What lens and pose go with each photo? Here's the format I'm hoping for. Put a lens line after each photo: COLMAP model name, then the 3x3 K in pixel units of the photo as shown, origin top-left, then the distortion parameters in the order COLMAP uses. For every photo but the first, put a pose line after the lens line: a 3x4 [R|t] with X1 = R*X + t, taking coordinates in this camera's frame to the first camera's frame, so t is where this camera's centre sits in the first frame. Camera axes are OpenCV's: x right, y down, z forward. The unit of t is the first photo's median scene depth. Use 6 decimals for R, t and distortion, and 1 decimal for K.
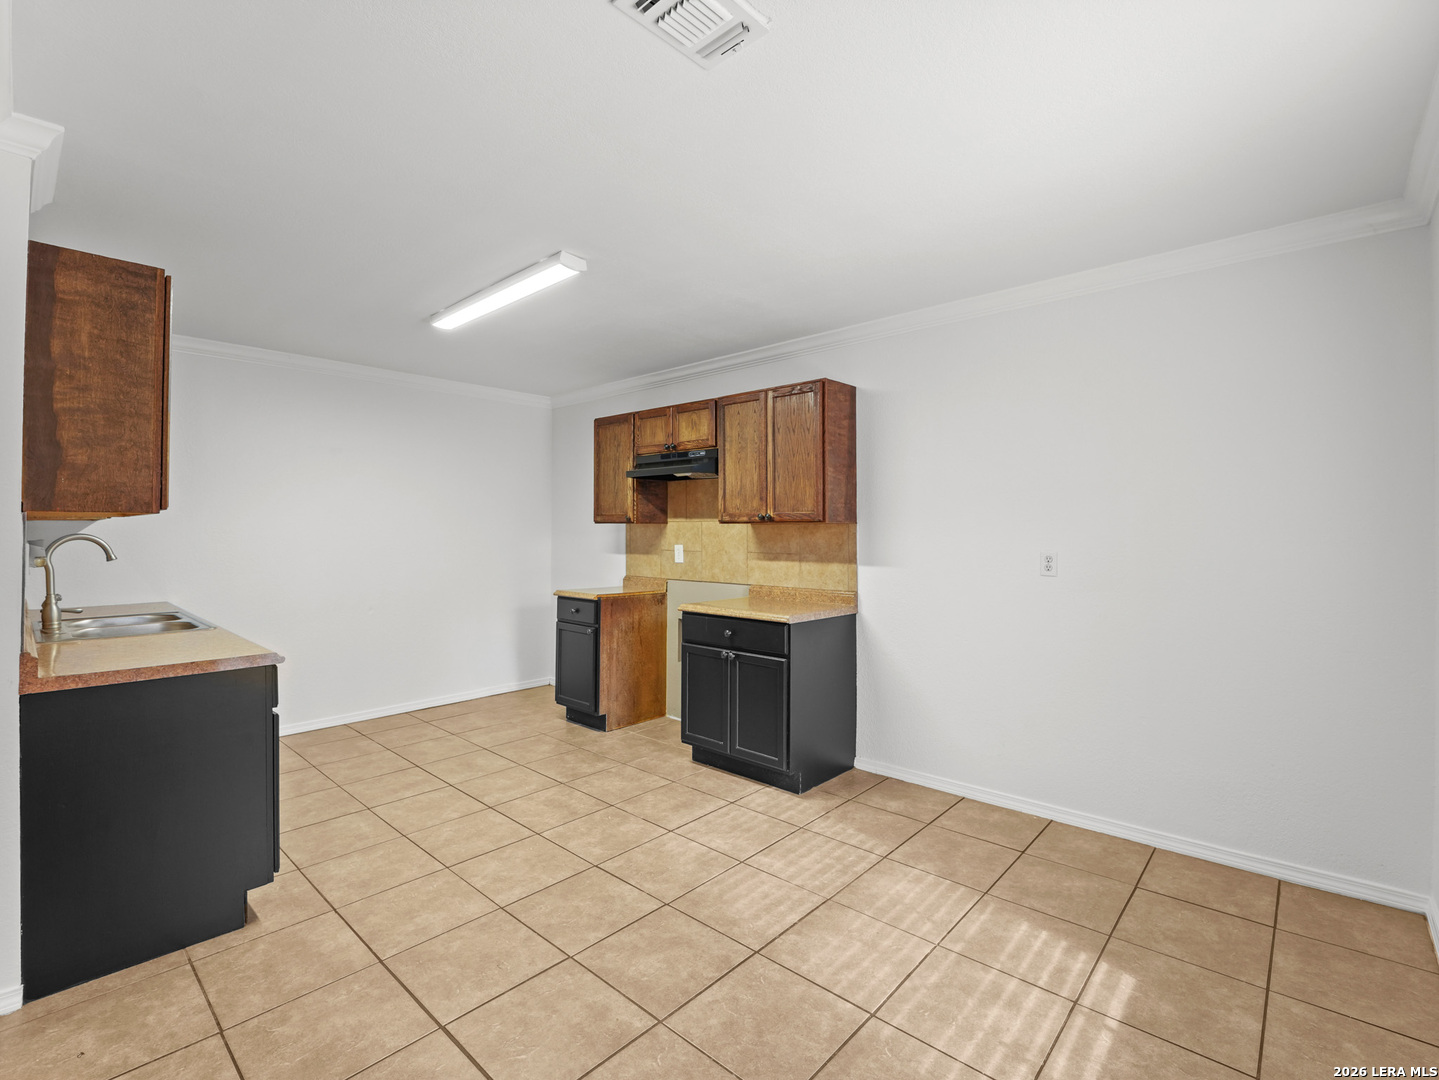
lens RADIAL K [[682.7, 0, 716.0], [0, 682.7, 523.5], [0, 0, 1]] dist [-0.029105, 0.003834]
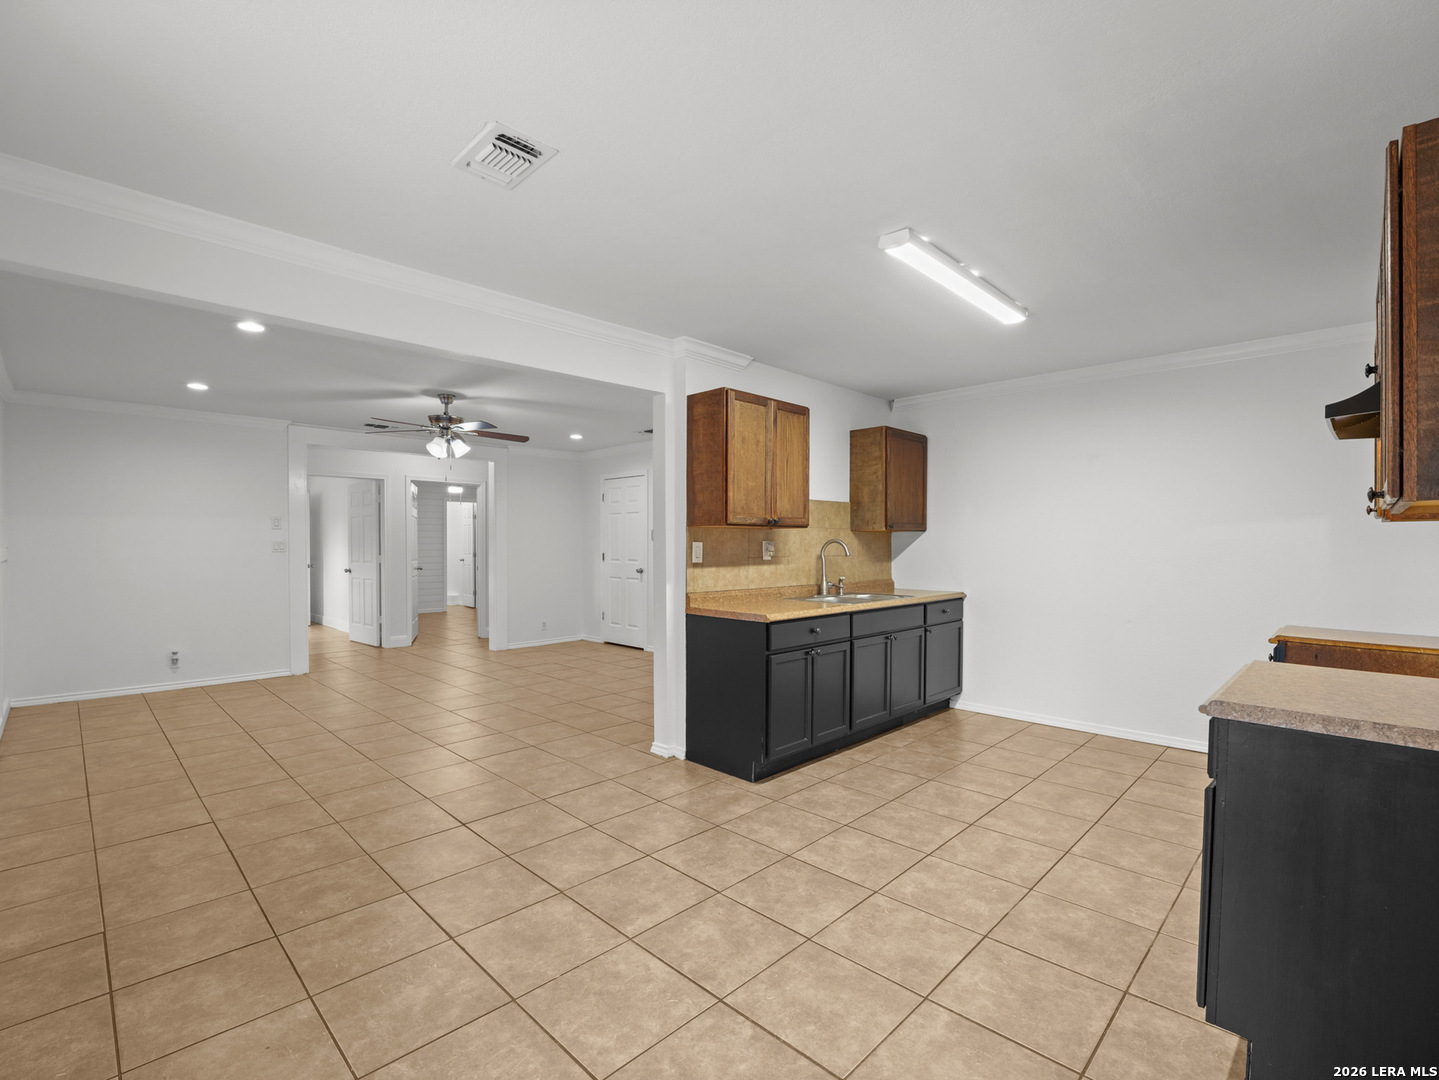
lens RADIAL K [[682.7, 0, 727.6], [0, 682.7, 550.3], [0, 0, 1]] dist [-0.029105, 0.003834]
pose [[-0.055861, 0.007565, -0.998410, 0.528769], [0.008856, 0.999936, 0.007081, 0.020839], [0.998399, -0.008447, -0.055924, 0.597902]]
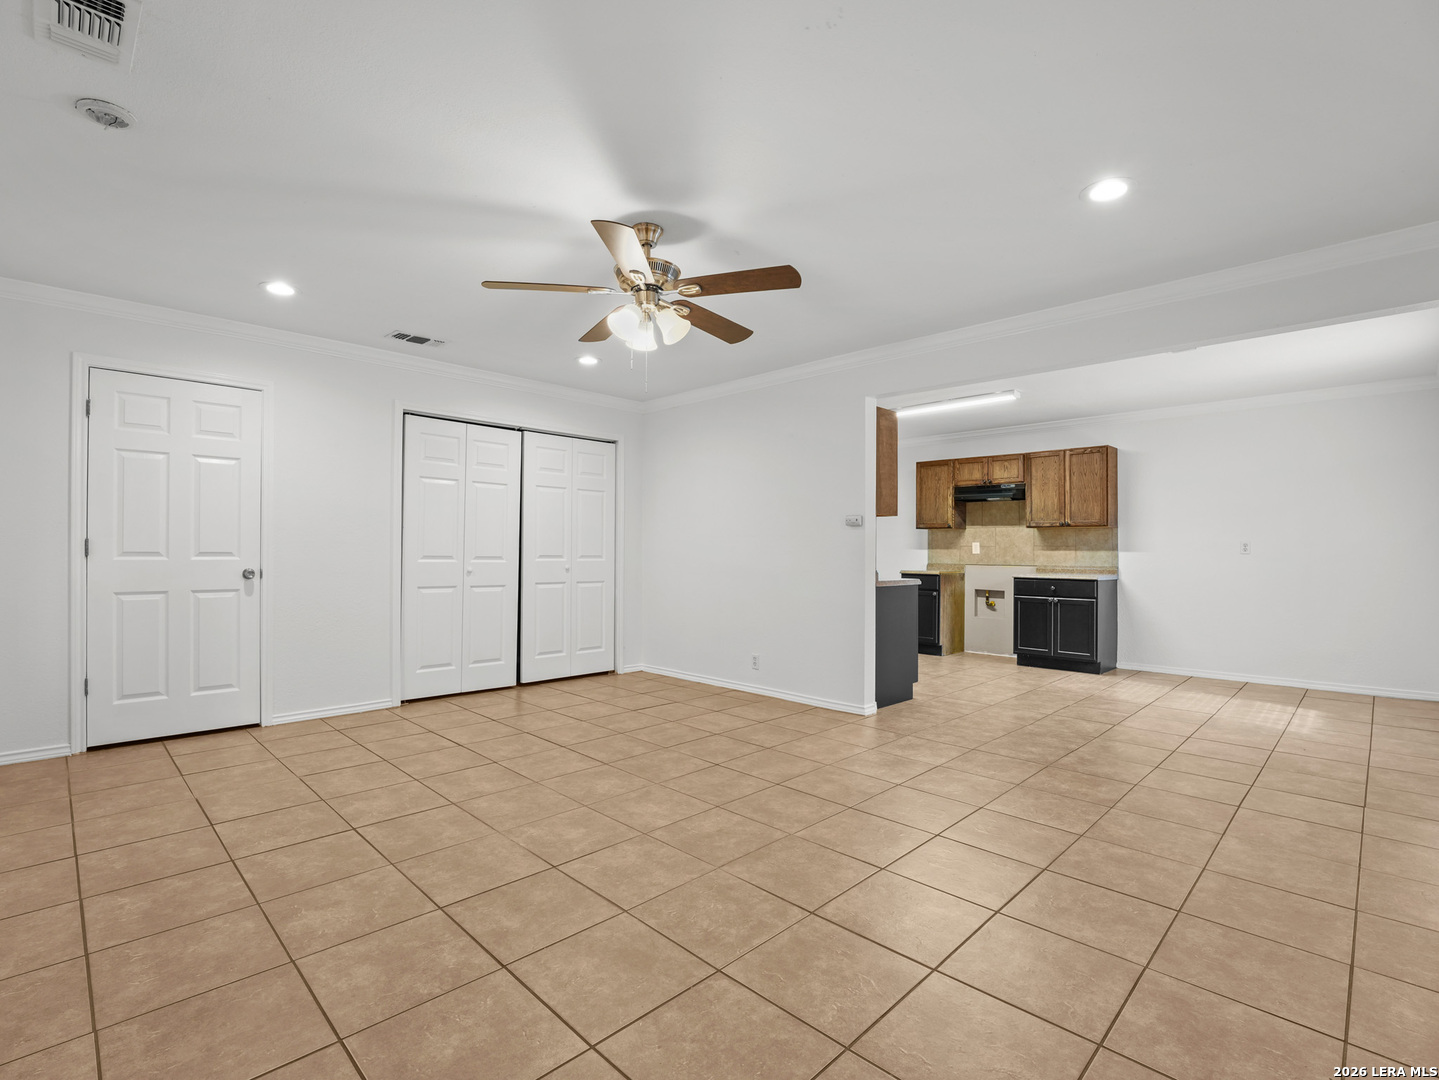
lens RADIAL K [[682.7, 0, 727.7], [0, 682.7, 546.0], [0, 0, 1]] dist [-0.029105, 0.003834]
pose [[0.998822, 0.004973, -0.048268, -0.708464], [-0.004695, 0.999972, 0.005862, 0.042006], [0.048296, -0.005629, 0.998817, -0.774296]]
